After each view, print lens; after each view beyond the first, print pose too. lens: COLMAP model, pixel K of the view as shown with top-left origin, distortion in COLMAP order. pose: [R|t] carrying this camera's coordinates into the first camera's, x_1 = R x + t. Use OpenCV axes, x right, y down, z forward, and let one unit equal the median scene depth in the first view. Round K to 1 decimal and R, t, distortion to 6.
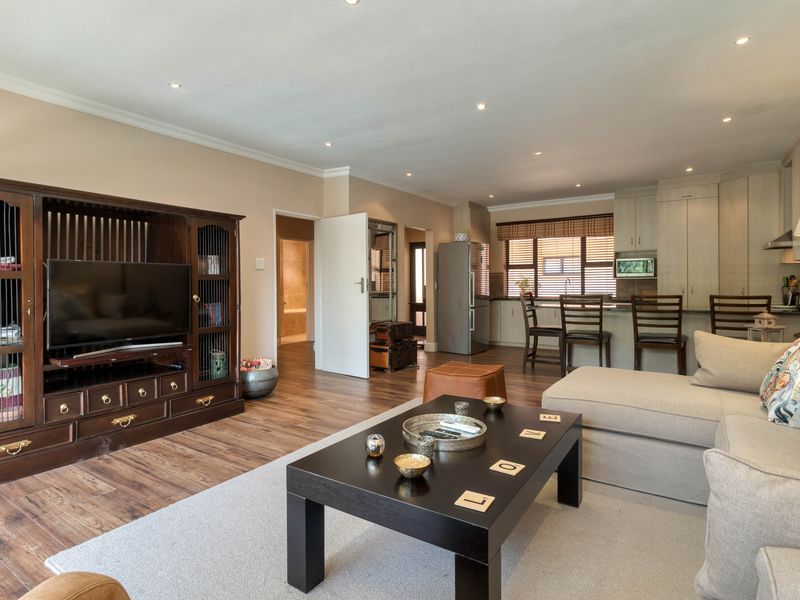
lens RADIAL K [[429.5, 0, 368.6], [0, 429.5, 283.6], [0, 0, 1]] dist [0.010644, -0.003203]
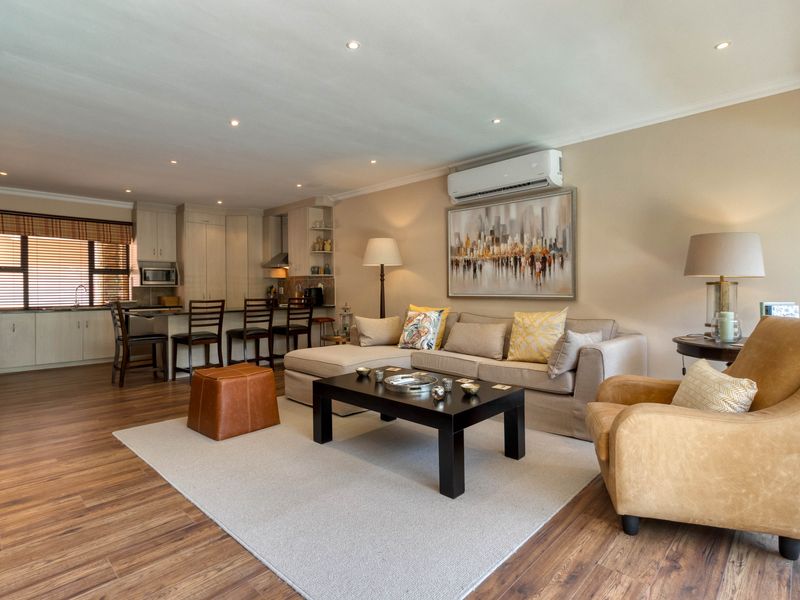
lens RADIAL K [[429.5, 0, 402.9], [0, 429.5, 292.5], [0, 0, 1]] dist [0.010644, -0.003203]
pose [[0.147487, -0.001788, 0.989062, -0.465619], [0.001723, 0.999997, 0.001551, 0.004700], [-0.989063, 0.001476, 0.147489, 0.274666]]
